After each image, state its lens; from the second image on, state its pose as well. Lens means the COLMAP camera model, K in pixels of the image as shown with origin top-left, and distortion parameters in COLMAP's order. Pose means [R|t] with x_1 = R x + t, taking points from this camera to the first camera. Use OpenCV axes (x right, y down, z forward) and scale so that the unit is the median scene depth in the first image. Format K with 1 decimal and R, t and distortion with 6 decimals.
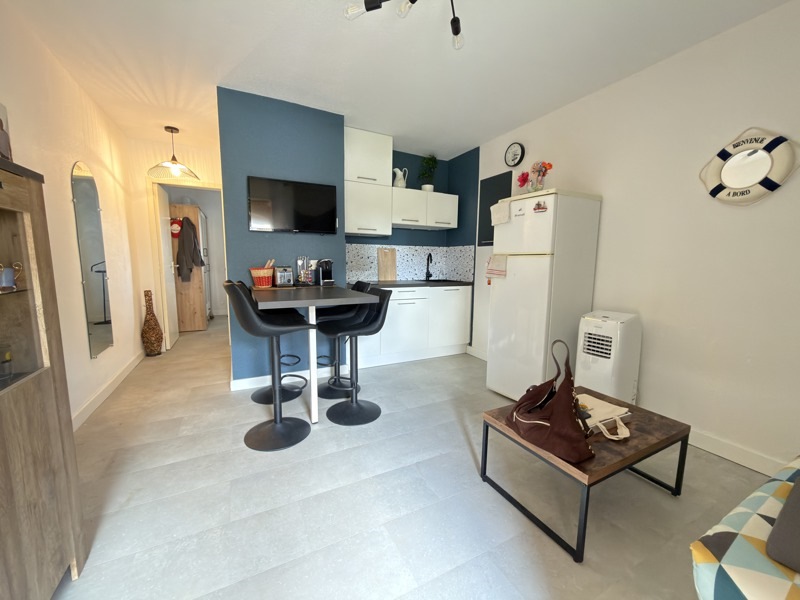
lens RADIAL K [[316.7, 0, 398.3], [0, 316.7, 299.4], [0, 0, 1]] dist [-0.000339, -0.000259]
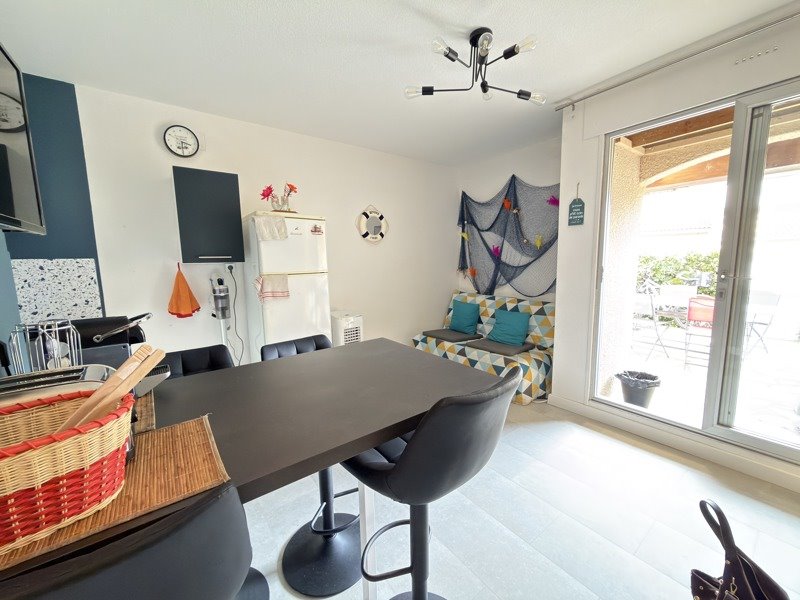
lens RADIAL K [[316.7, 0, 398.3], [0, 316.7, 299.4], [0, 0, 1]] dist [-0.000339, -0.000259]
pose [[-0.158984, -0.128676, 0.978860, -0.564725], [0.135471, 0.979249, 0.150730, -0.145756], [-0.977943, 0.156571, -0.138253, 0.729126]]
